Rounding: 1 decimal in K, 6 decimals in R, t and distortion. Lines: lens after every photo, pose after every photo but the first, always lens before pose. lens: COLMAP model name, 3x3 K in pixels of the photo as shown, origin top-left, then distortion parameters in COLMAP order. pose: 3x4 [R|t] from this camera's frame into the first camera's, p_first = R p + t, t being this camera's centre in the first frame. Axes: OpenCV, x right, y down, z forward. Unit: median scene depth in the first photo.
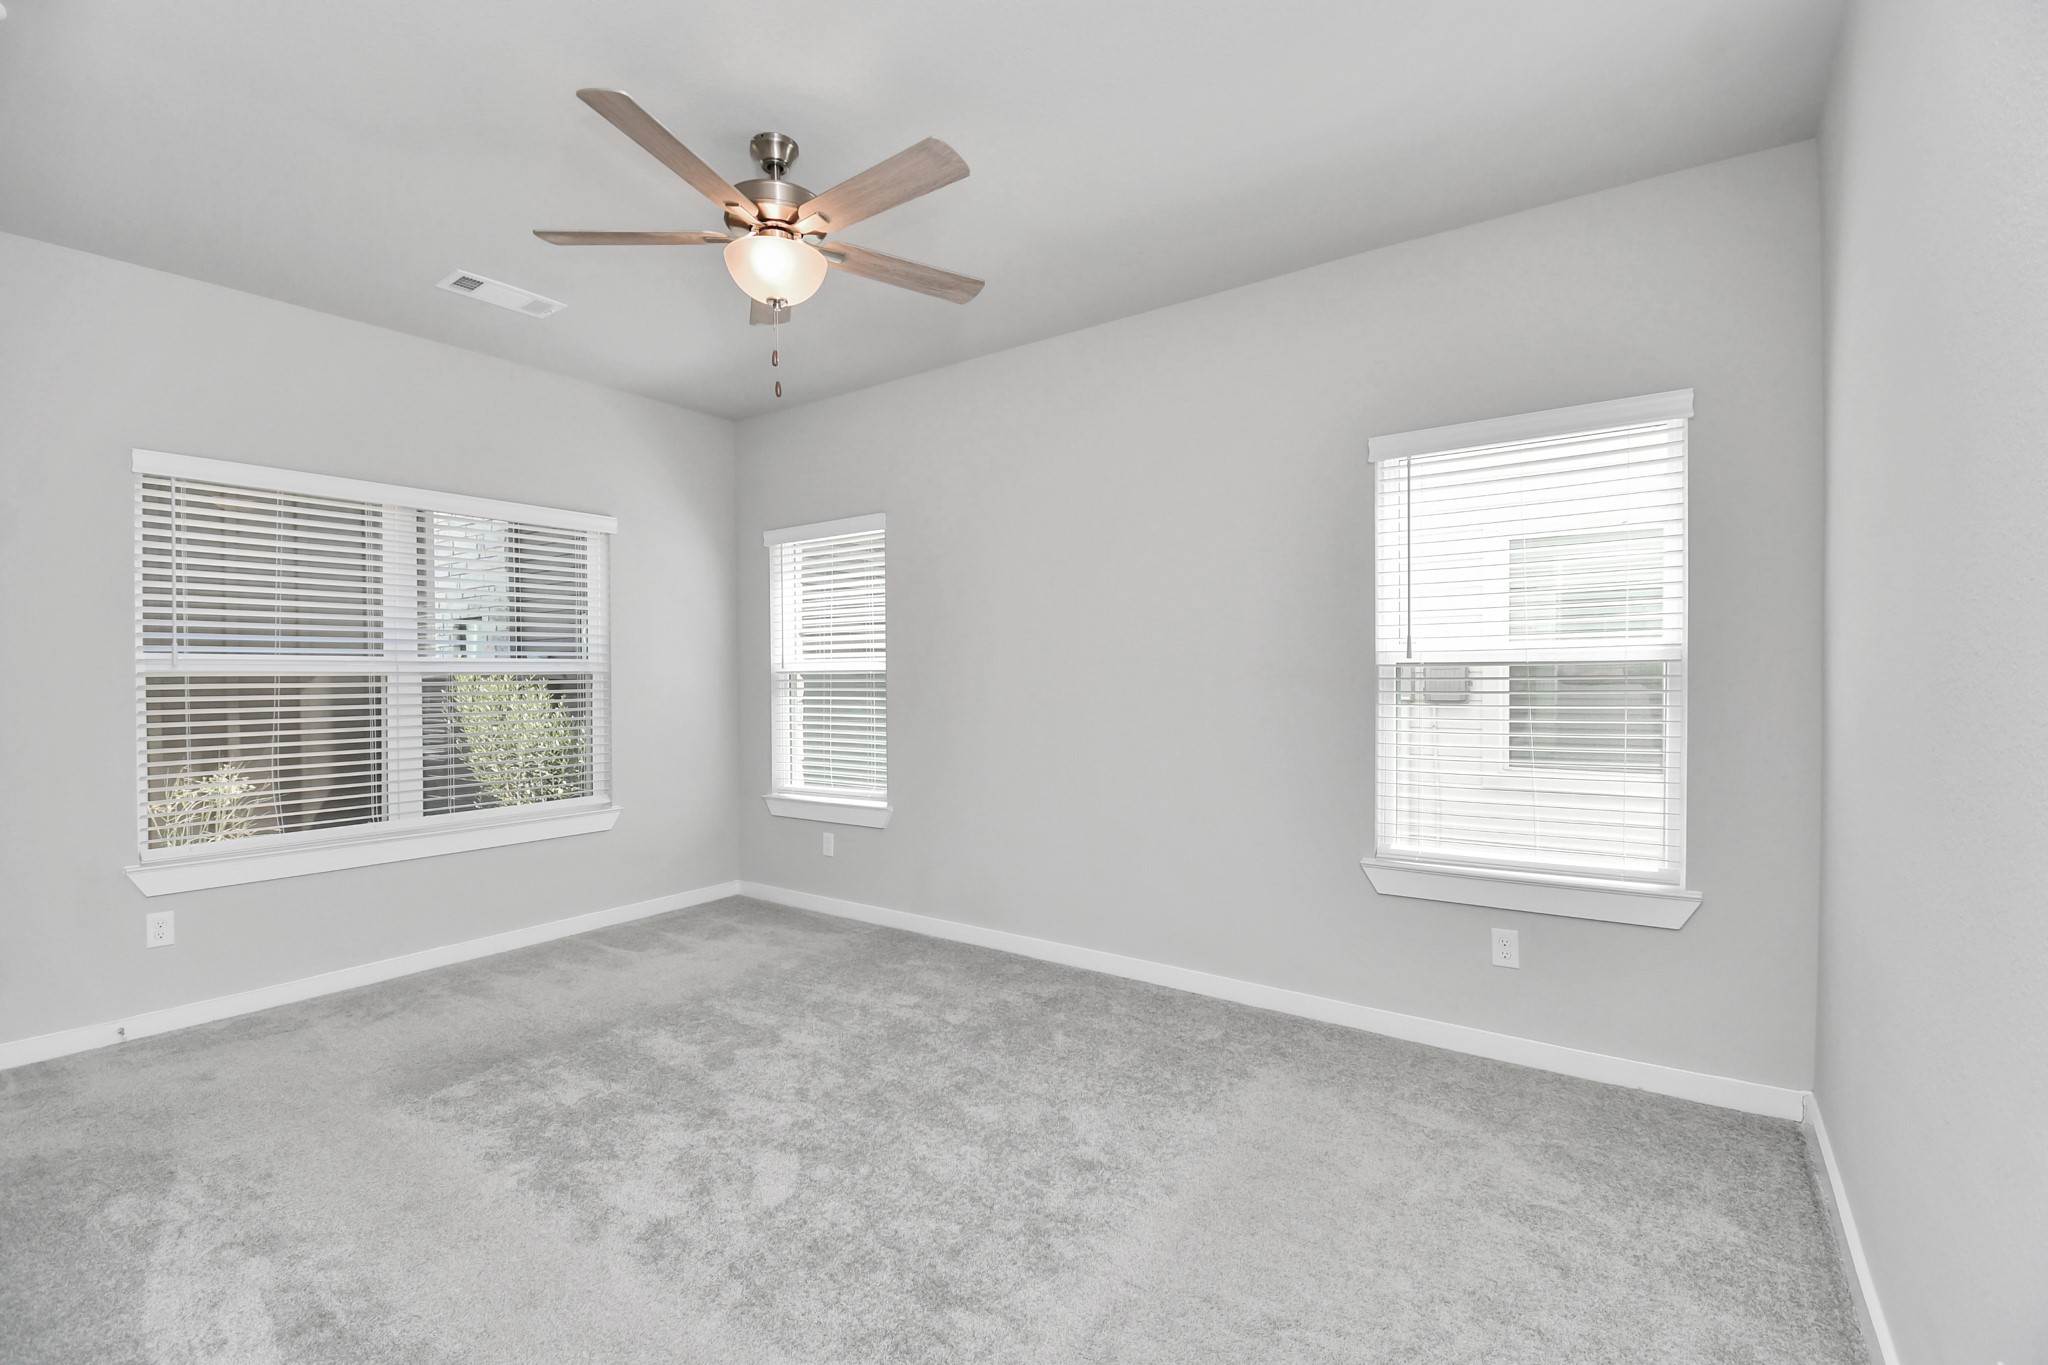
lens RADIAL K [[899.3, 0, 1033.9], [0, 899.3, 664.8], [0, 0, 1]] dist [0.002249, -0.013952]
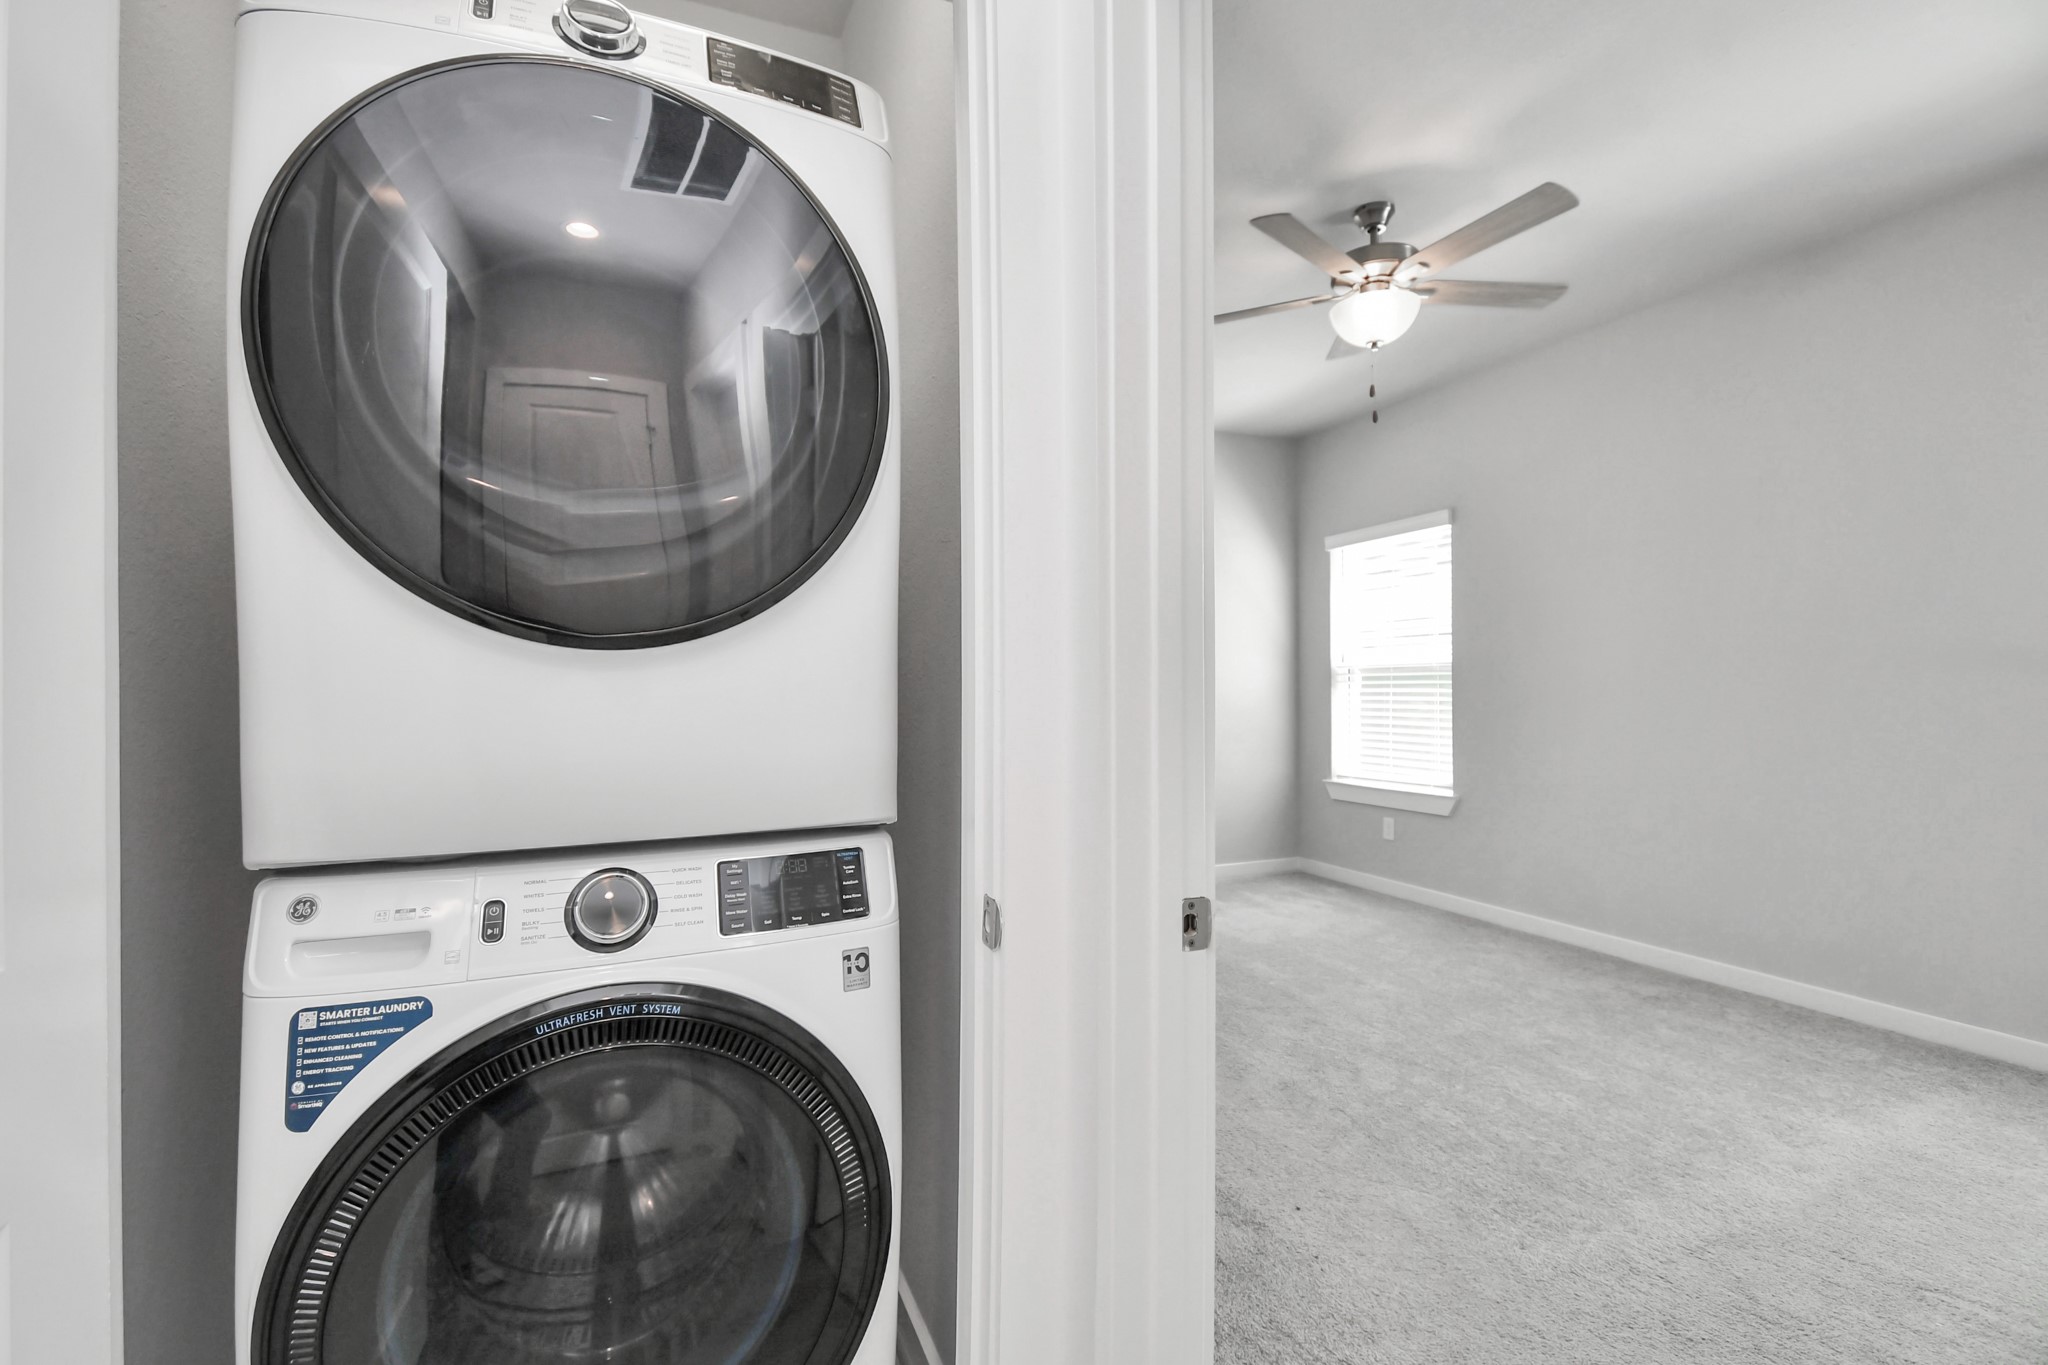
lens RADIAL K [[899.3, 0, 1005.7], [0, 899.3, 678.6], [0, 0, 1]] dist [0.002249, -0.013952]
pose [[0.830572, 0.007811, -0.556857, -0.027077], [0.000025, 0.999901, 0.014064, 0.014433], [0.556912, -0.011695, 0.830489, -0.220939]]
